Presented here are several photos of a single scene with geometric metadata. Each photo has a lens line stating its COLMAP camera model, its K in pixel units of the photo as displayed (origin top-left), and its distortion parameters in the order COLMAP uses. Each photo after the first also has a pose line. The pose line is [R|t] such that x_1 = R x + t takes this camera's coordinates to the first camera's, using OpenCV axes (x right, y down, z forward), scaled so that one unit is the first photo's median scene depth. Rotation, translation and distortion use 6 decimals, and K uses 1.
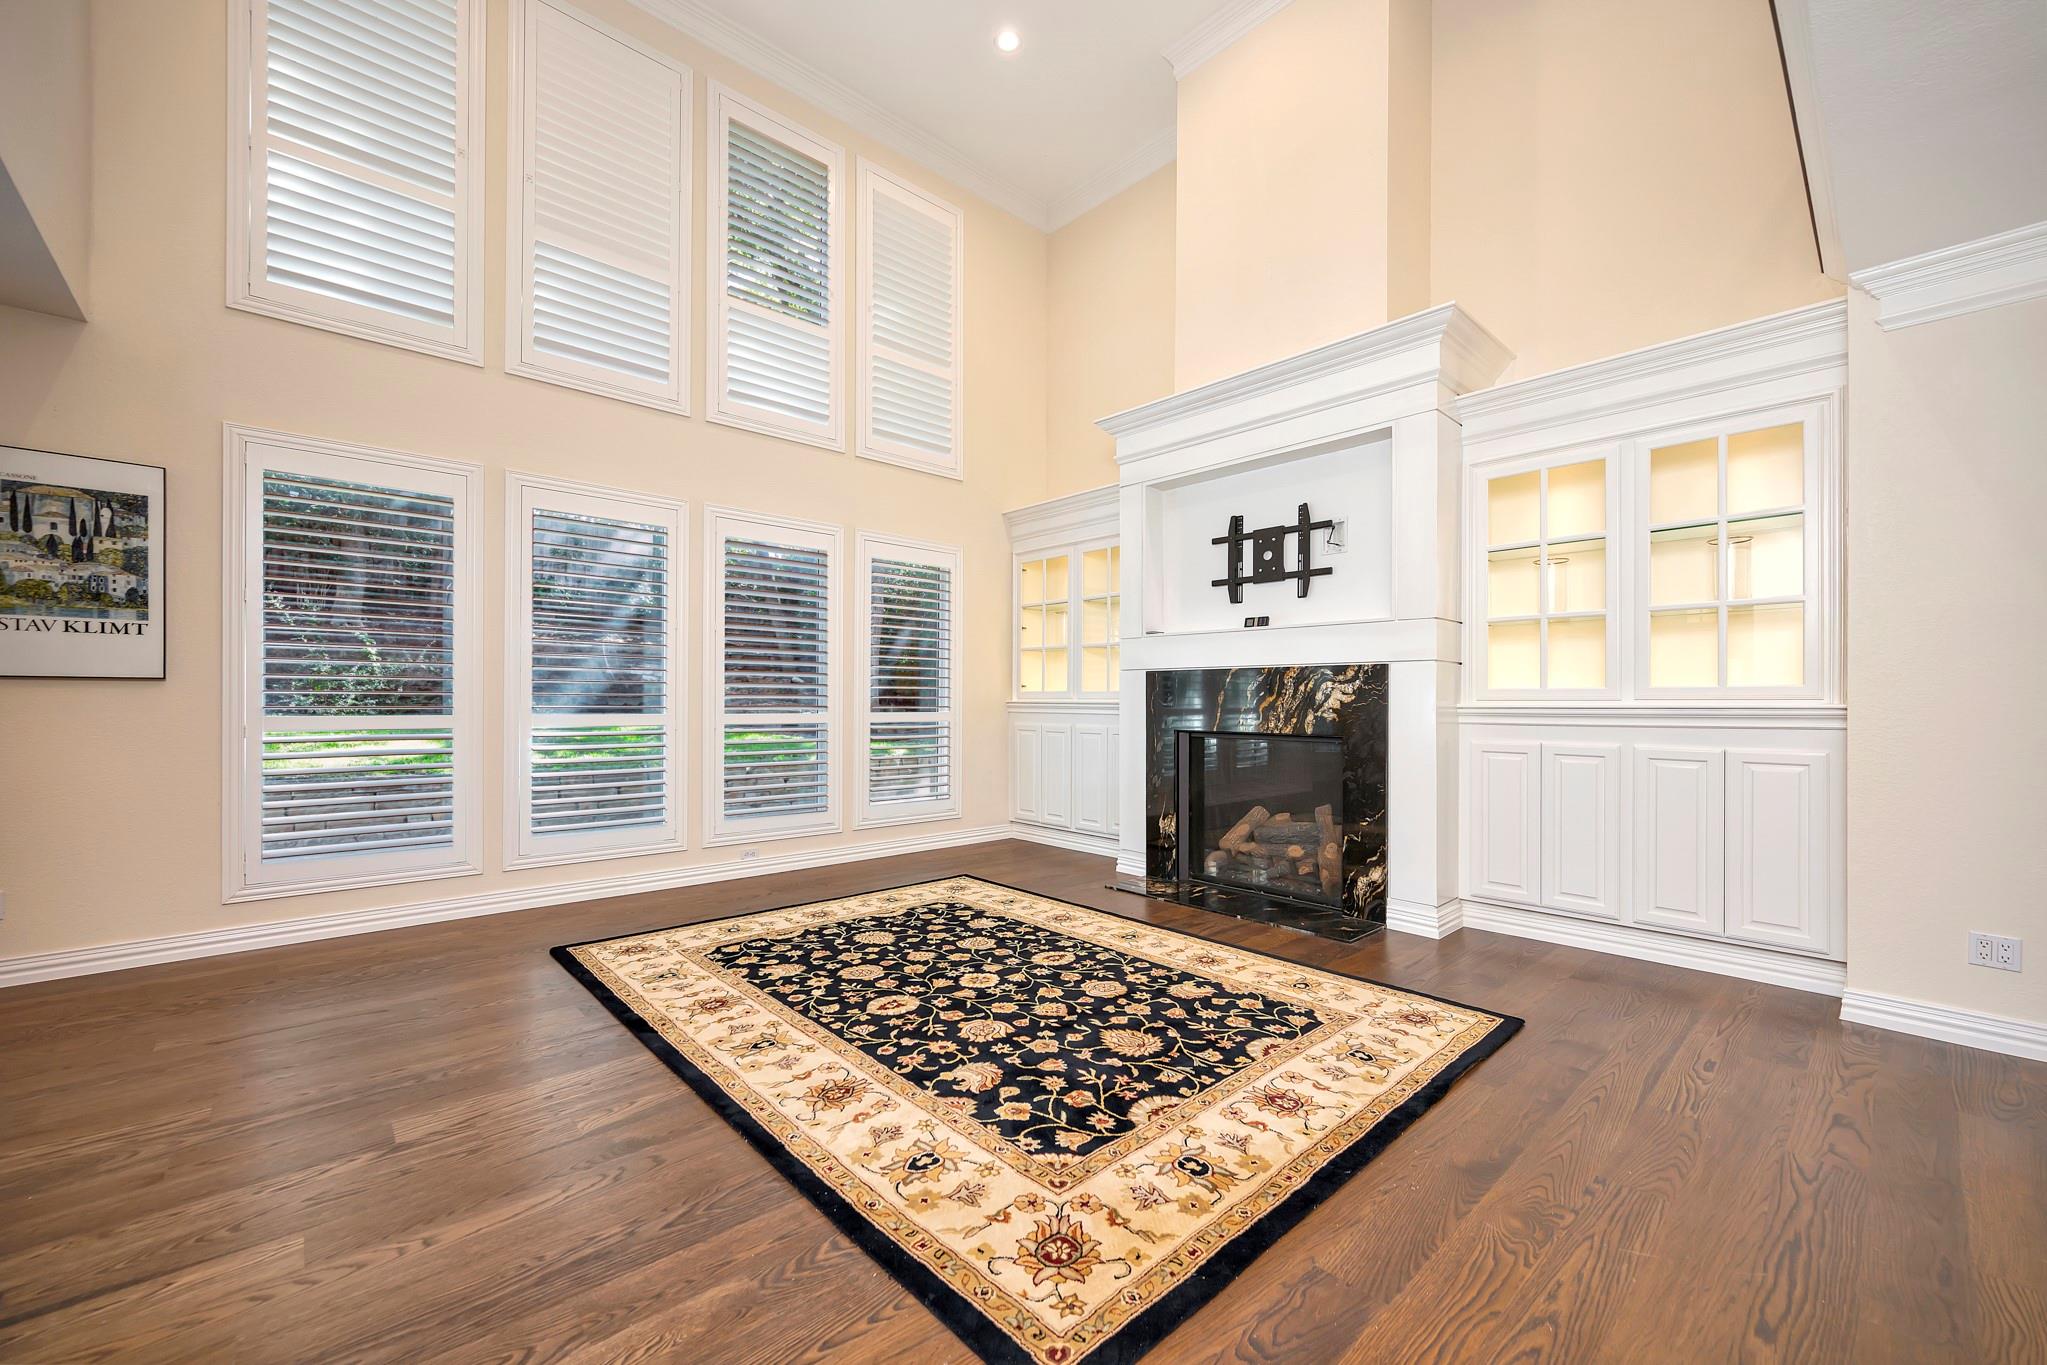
lens RADIAL K [[802.1, 0, 1029.2], [0, 802.1, 700.3], [0, 0, 1]] dist [-0.000203, 0.000175]
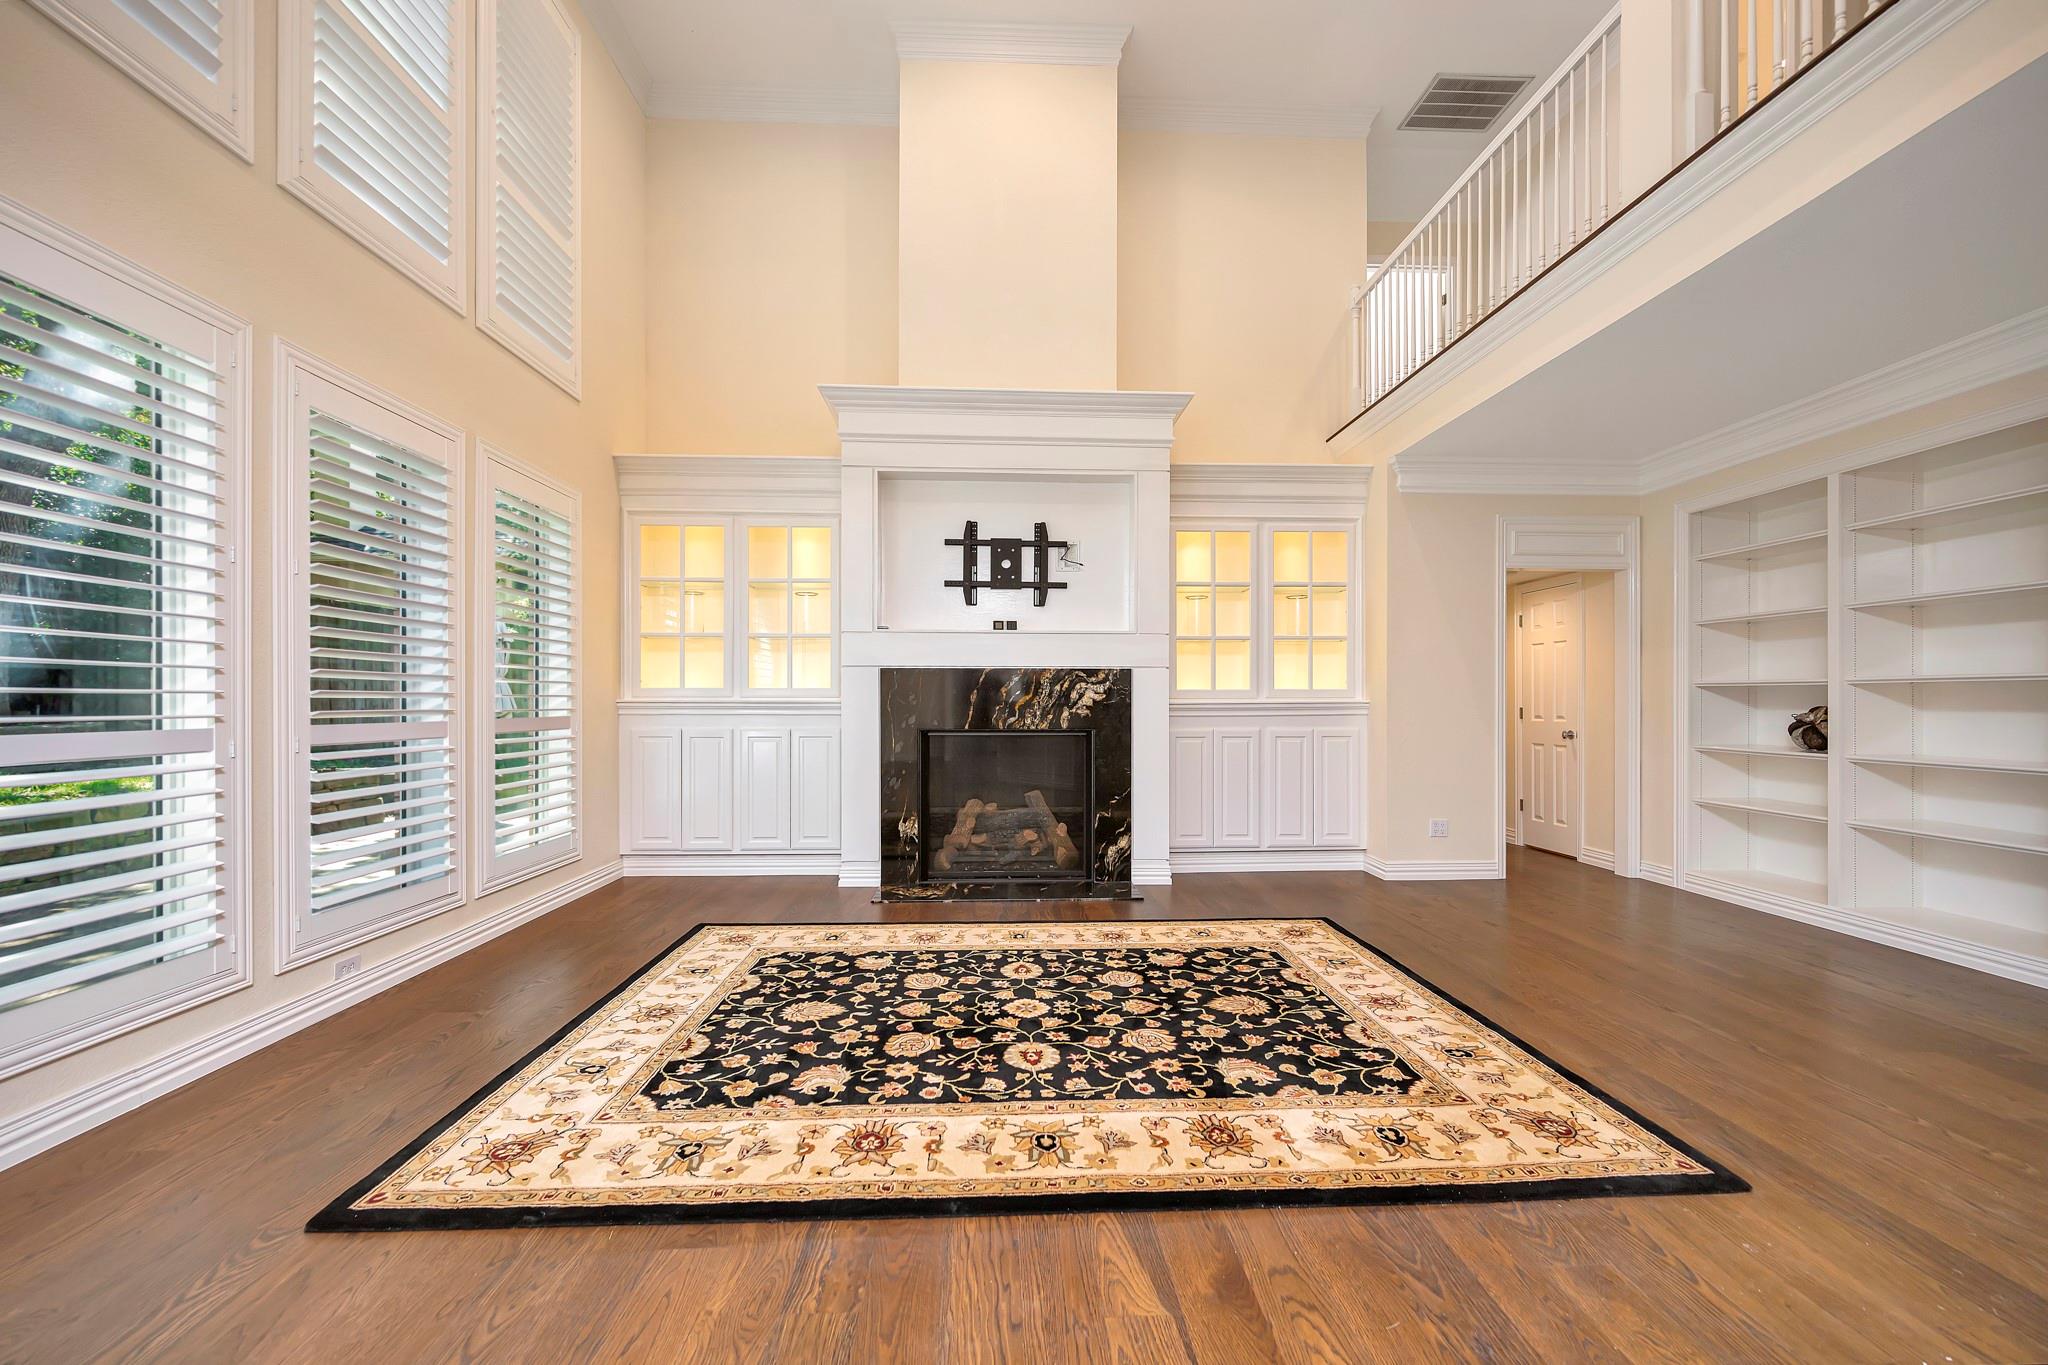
lens RADIAL K [[813.0, 0, 1018.8], [0, 813.0, 701.9], [0, 0, 1]] dist [-0.000732, -0.000051]
pose [[0.650550, -0.005714, 0.759442, -0.714935], [0.001701, 0.999980, 0.006067, -0.003339], [-0.759461, -0.002655, 0.650547, 0.381377]]
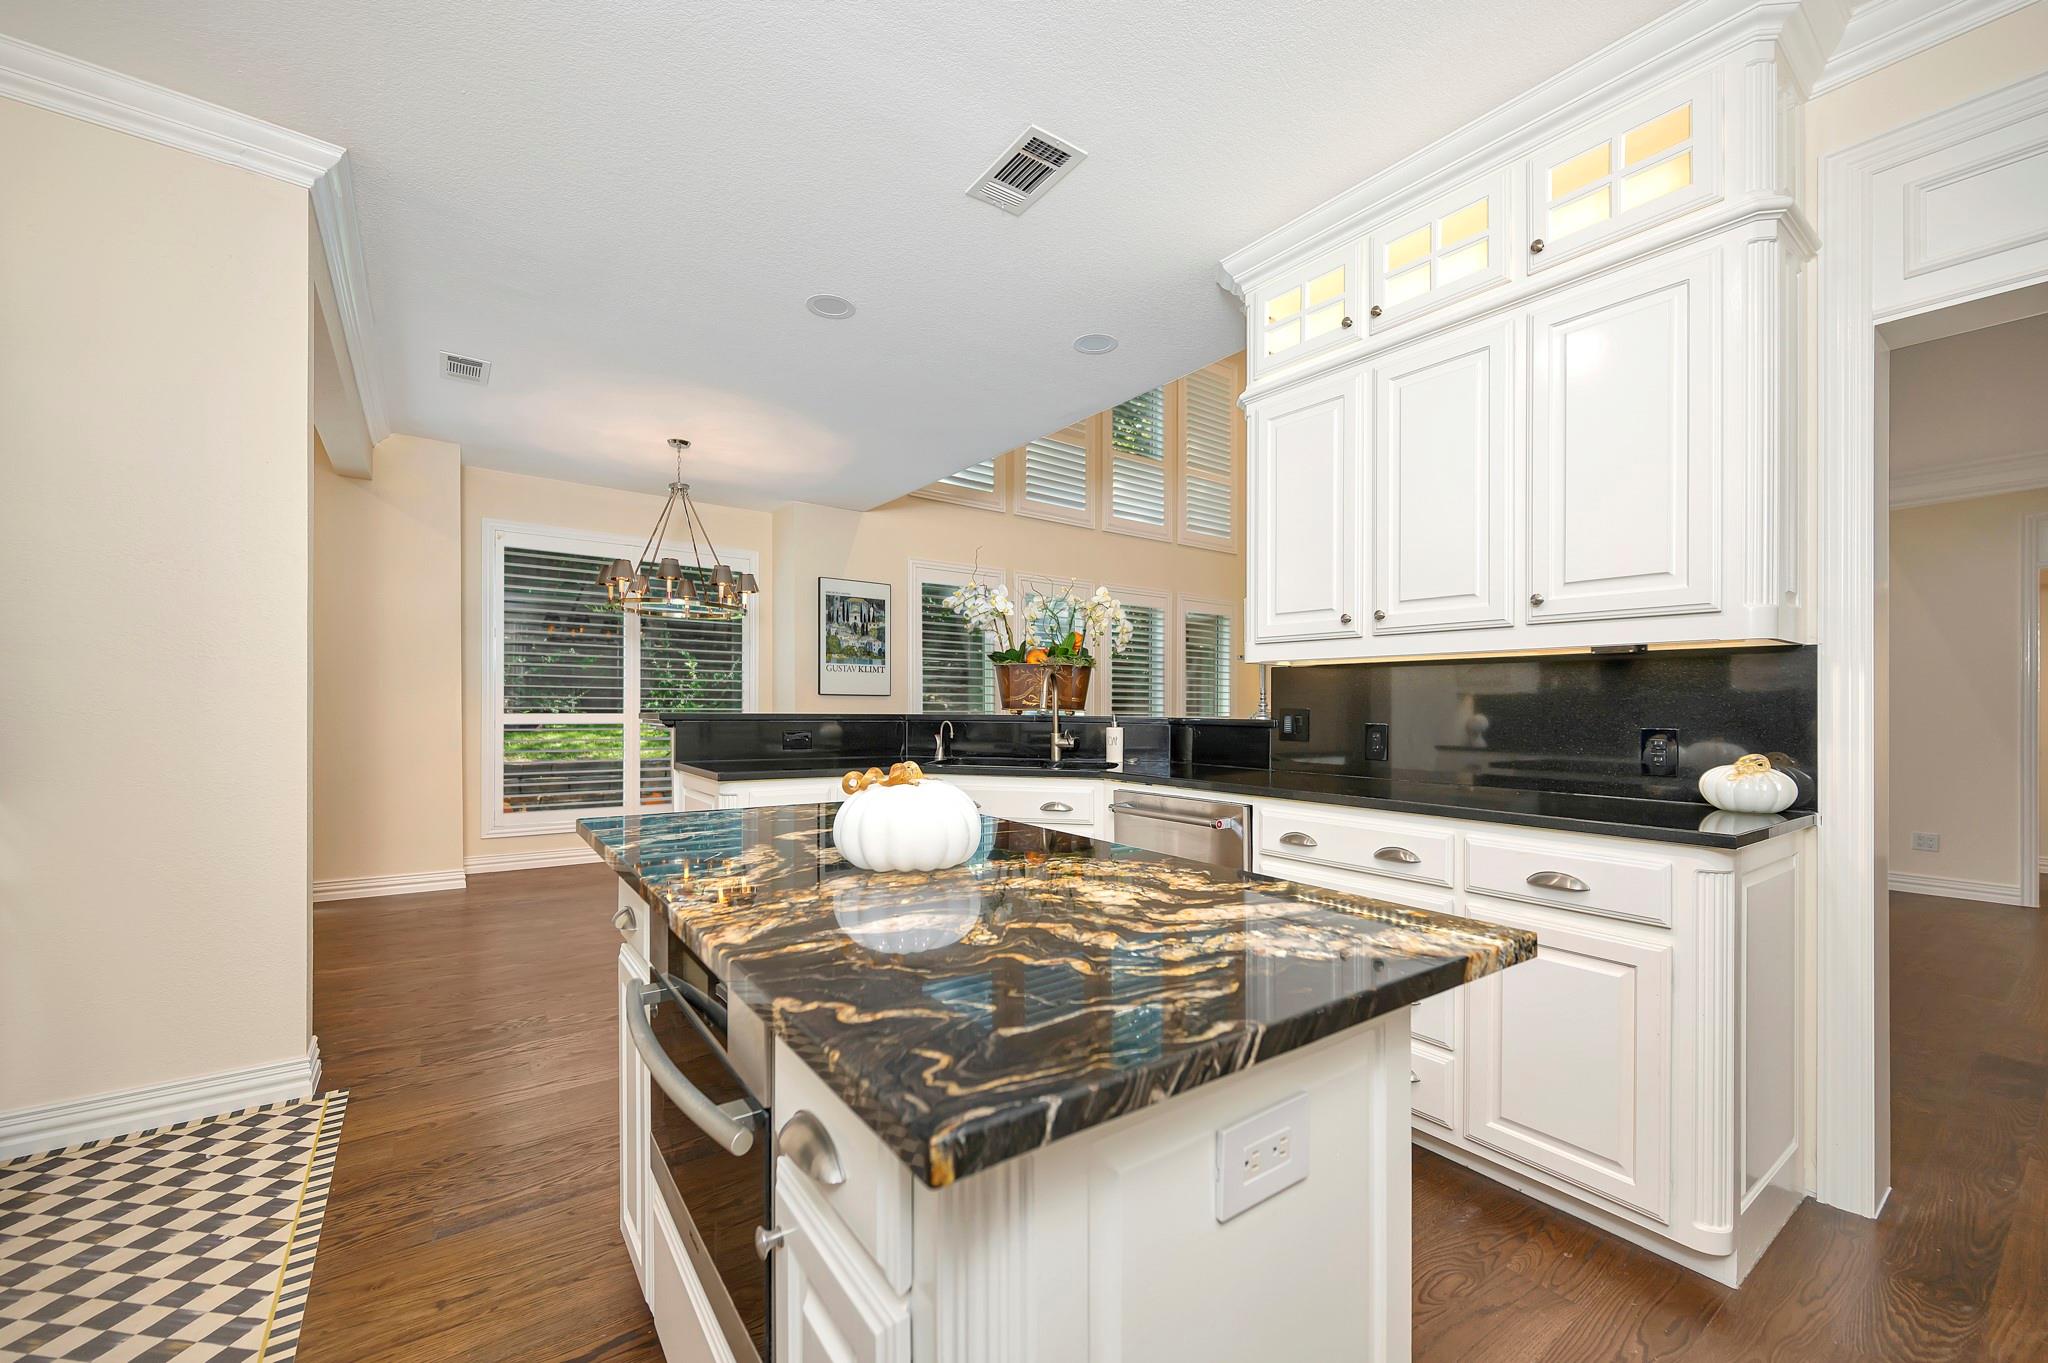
lens RADIAL K [[802.5, 0, 1029.7], [0, 802.5, 699.3], [0, 0, 1]] dist [-0.000203, 0.000175]
pose [[0.994044, 0.003295, -0.108930, -0.535141], [-0.003545, 0.999991, -0.002106, -0.014309], [0.108922, 0.002480, 0.994047, -0.842366]]
